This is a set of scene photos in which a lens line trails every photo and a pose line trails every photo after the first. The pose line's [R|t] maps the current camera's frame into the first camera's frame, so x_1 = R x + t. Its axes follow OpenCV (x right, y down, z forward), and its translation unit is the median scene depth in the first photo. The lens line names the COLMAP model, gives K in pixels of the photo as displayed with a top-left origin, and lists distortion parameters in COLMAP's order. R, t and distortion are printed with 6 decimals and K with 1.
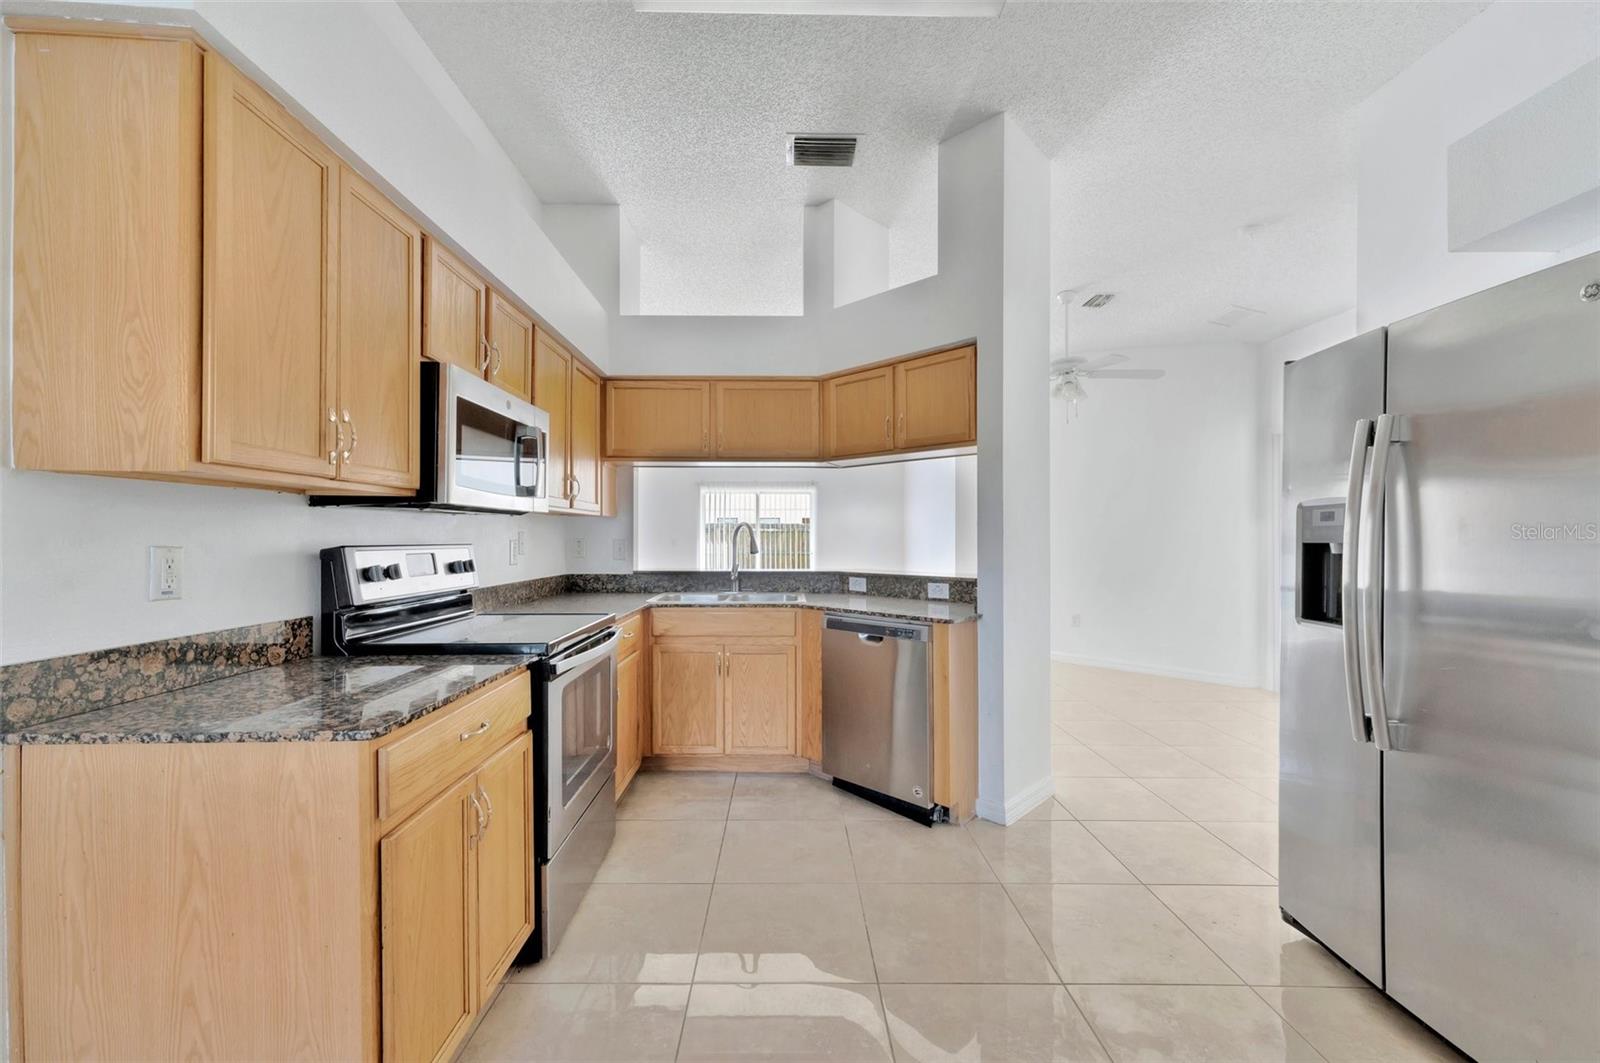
lens RADIAL K [[643.3, 0, 769.6], [0, 643.3, 529.3], [0, 0, 1]] dist [-0.001804, 0.000578]
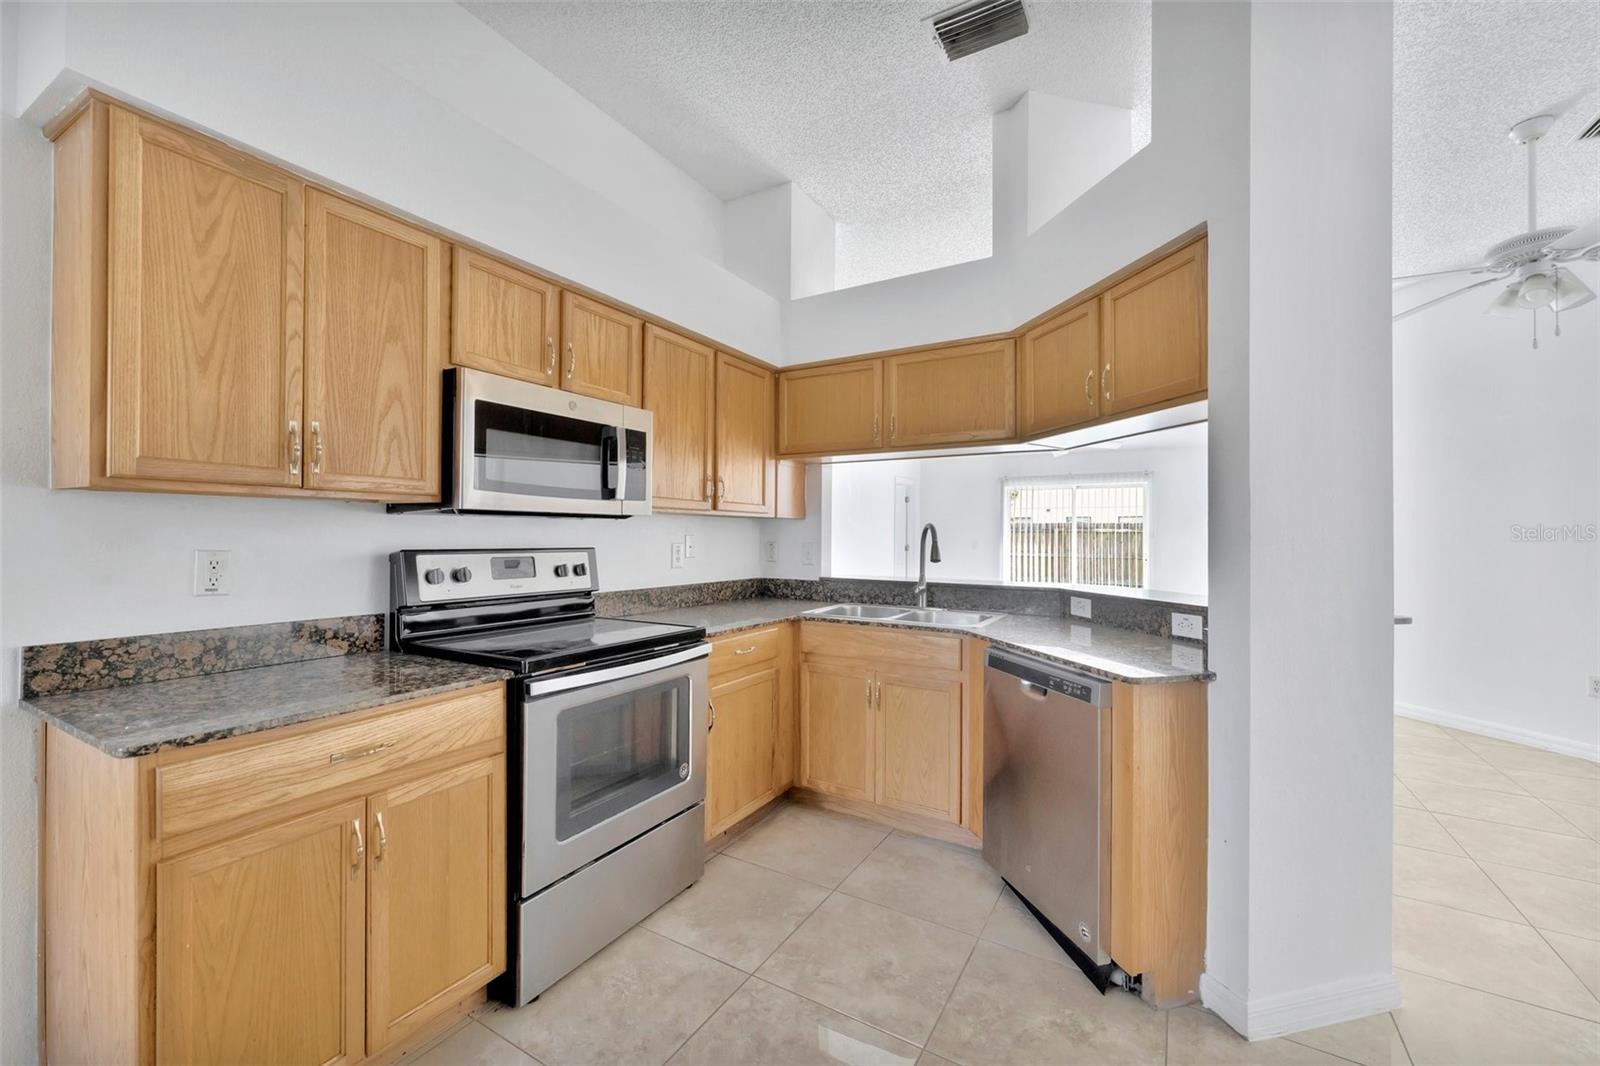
lens RADIAL K [[636.1, 0, 778.8], [0, 636.1, 528.8], [0, 0, 1]] dist [0.002825, -0.000439]
pose [[0.861775, -0.001061, -0.507290, 0.269836], [0.001049, 0.999999, -0.000310, -0.005590], [0.507290, -0.000265, 0.861775, 0.256718]]
